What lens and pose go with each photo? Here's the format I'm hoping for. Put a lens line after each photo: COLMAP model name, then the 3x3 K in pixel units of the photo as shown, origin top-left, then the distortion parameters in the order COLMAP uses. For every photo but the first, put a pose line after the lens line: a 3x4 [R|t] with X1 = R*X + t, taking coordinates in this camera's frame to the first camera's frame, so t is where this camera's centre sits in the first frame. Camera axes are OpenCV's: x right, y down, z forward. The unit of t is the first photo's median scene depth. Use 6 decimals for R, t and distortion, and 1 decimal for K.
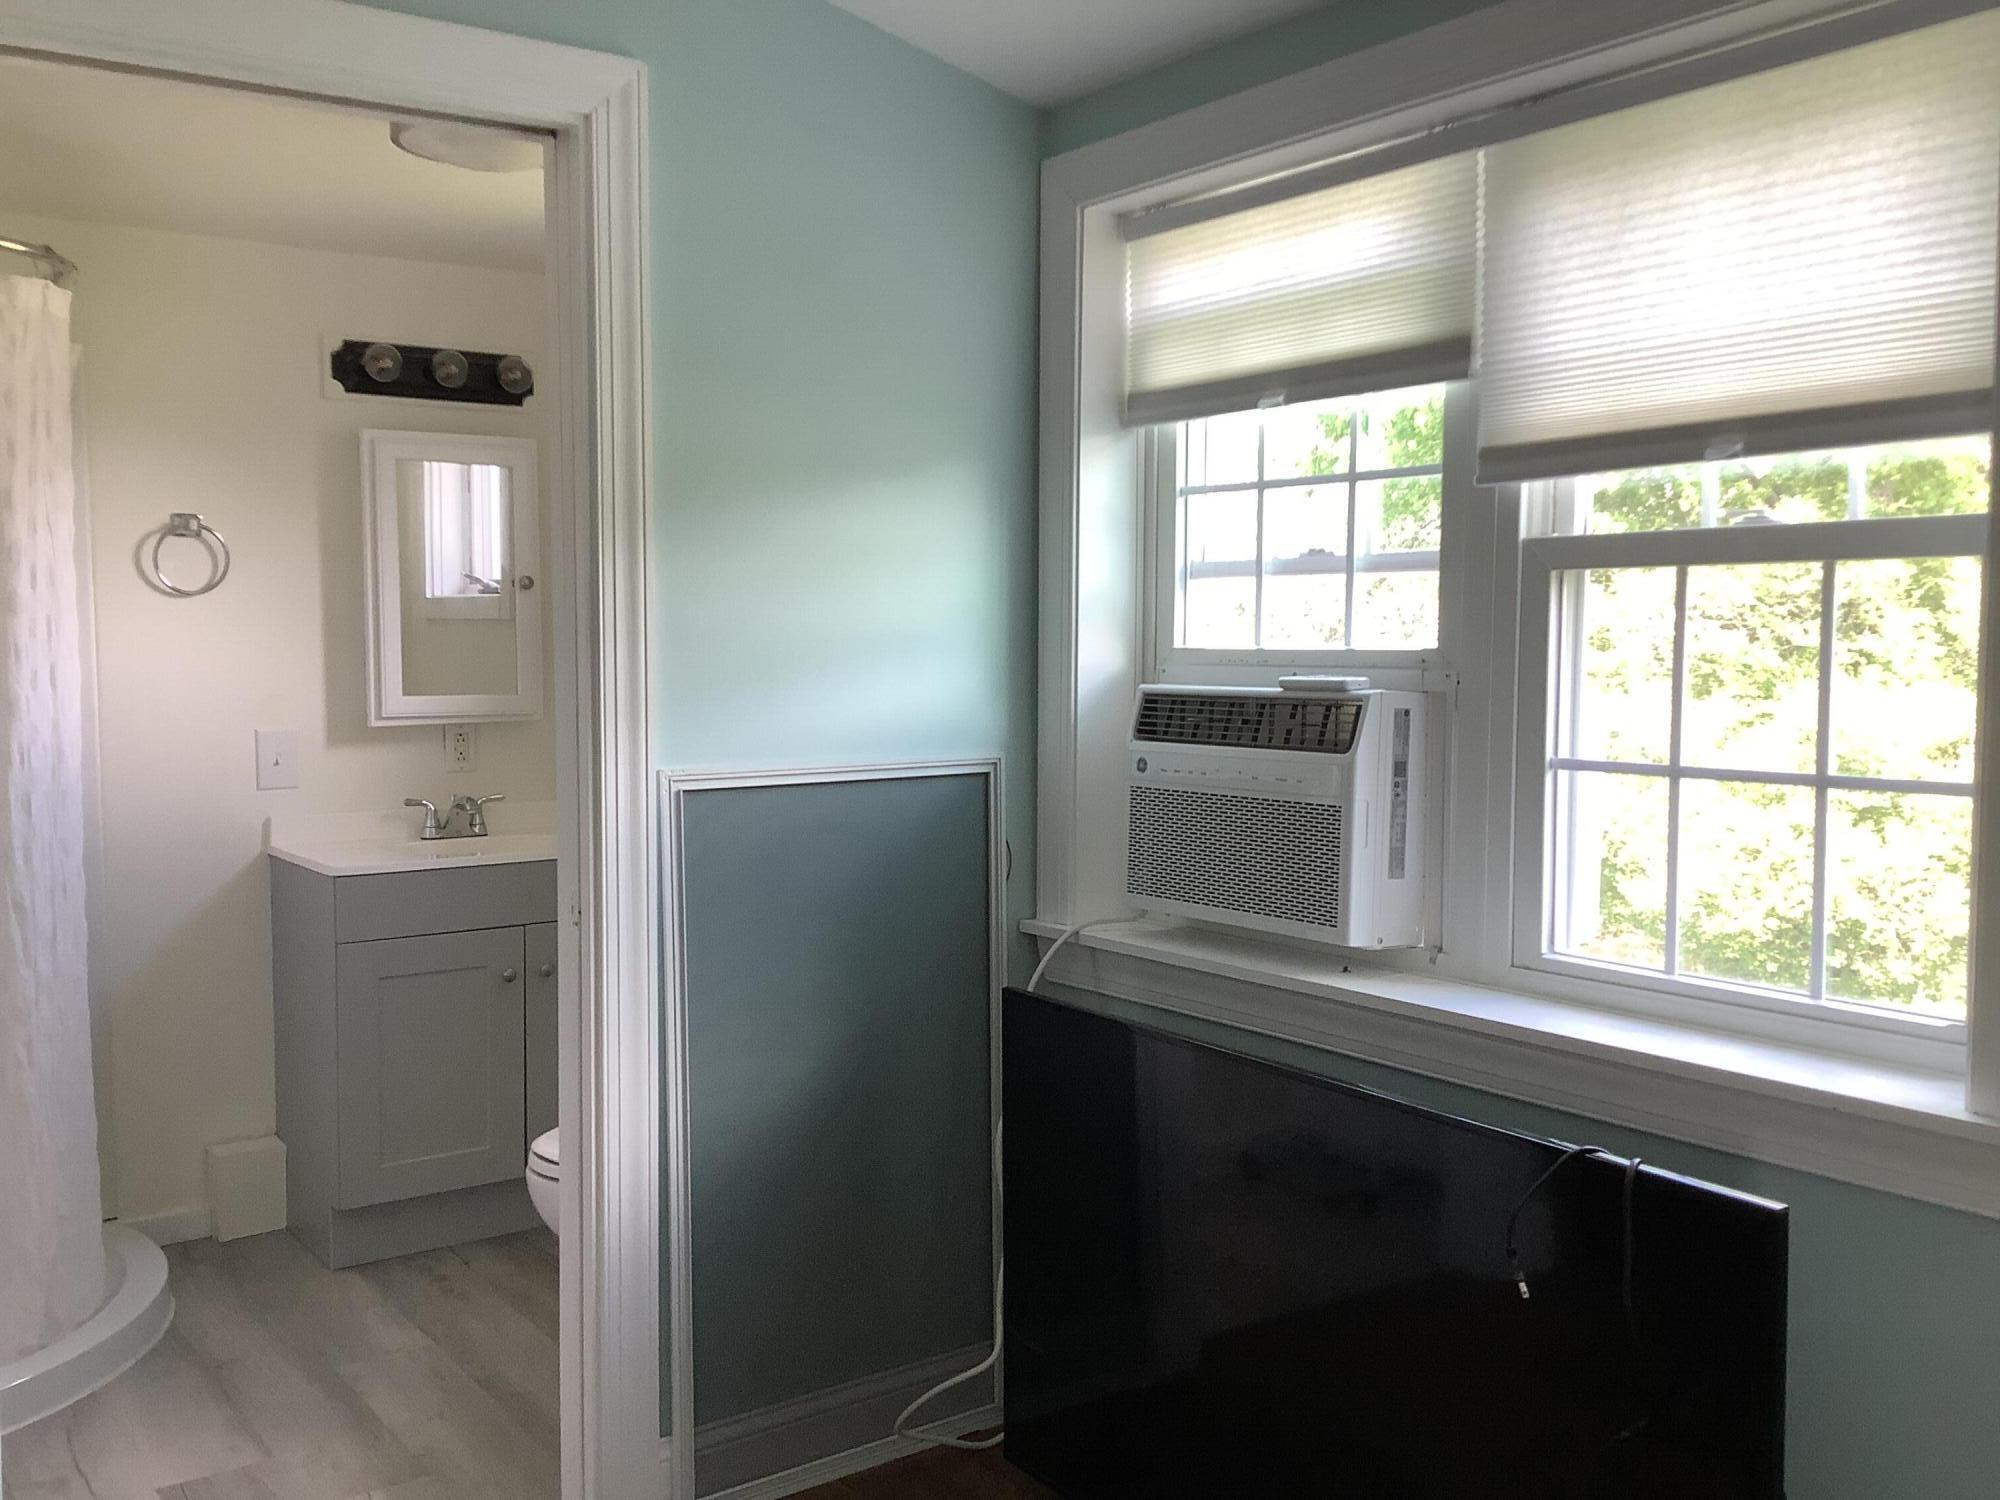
lens RADIAL K [[1808.2, 0, 1004.3], [0, 1808.2, 737.9], [0, 0, 1]] dist [0.111320, -0.223442]
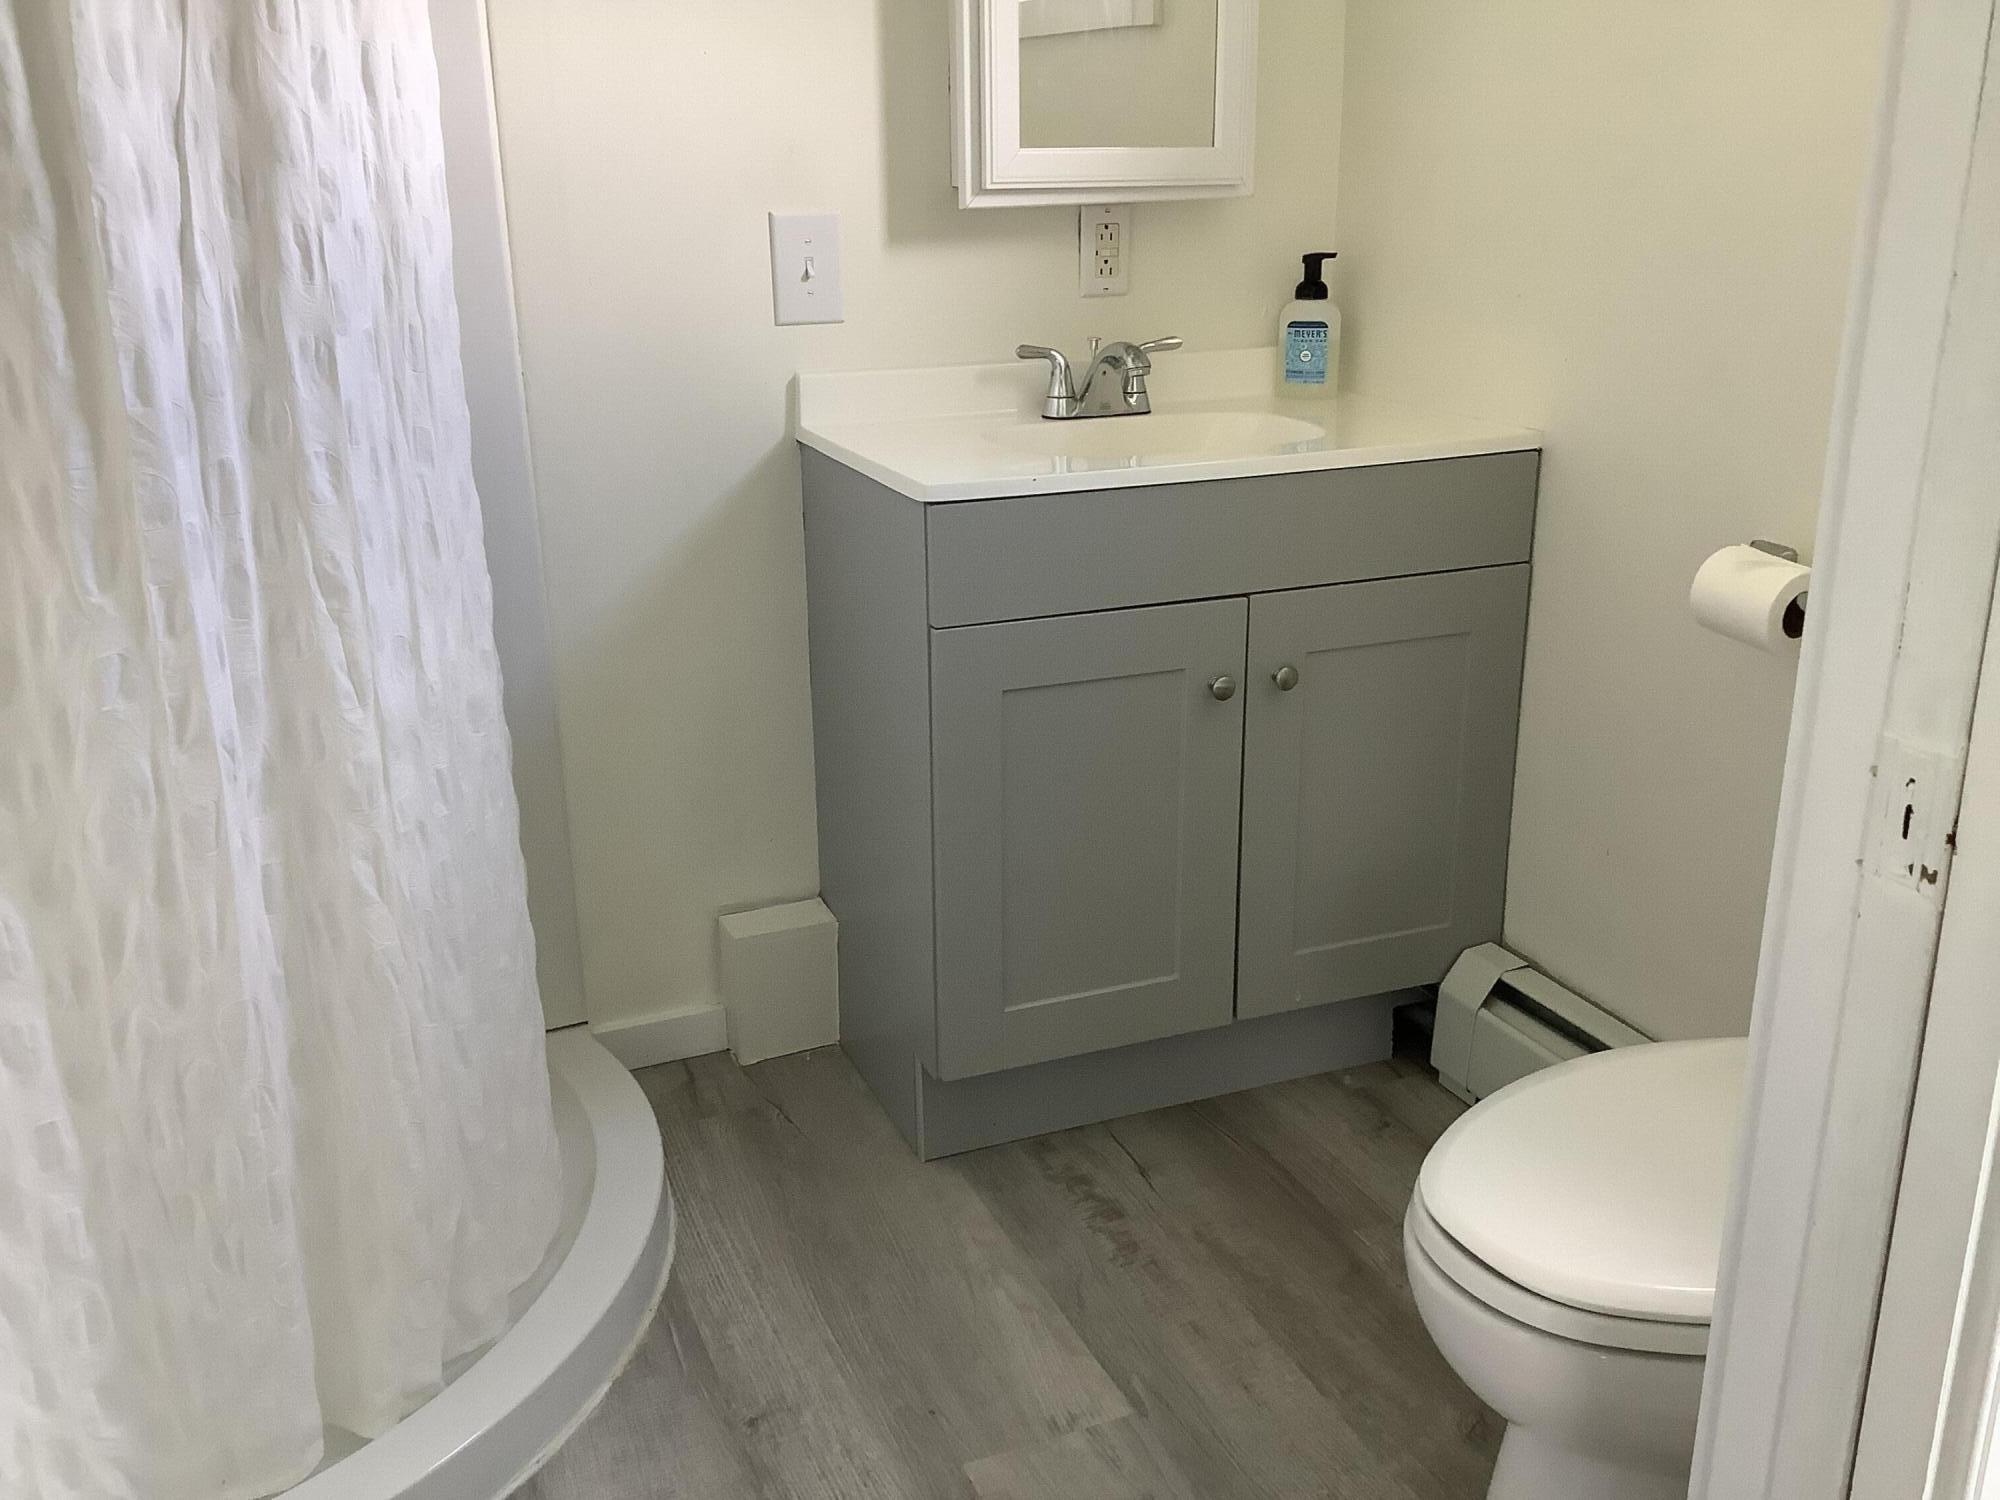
lens RADIAL K [[1808.2, 0, 1004.3], [0, 1808.2, 737.9], [0, 0, 1]] dist [0.111320, -0.223442]
pose [[0.969984, 0.066780, -0.233820, -0.220037], [-0.004833, 0.966656, 0.256034, 0.008205], [0.243121, -0.247219, 0.937963, 0.505970]]
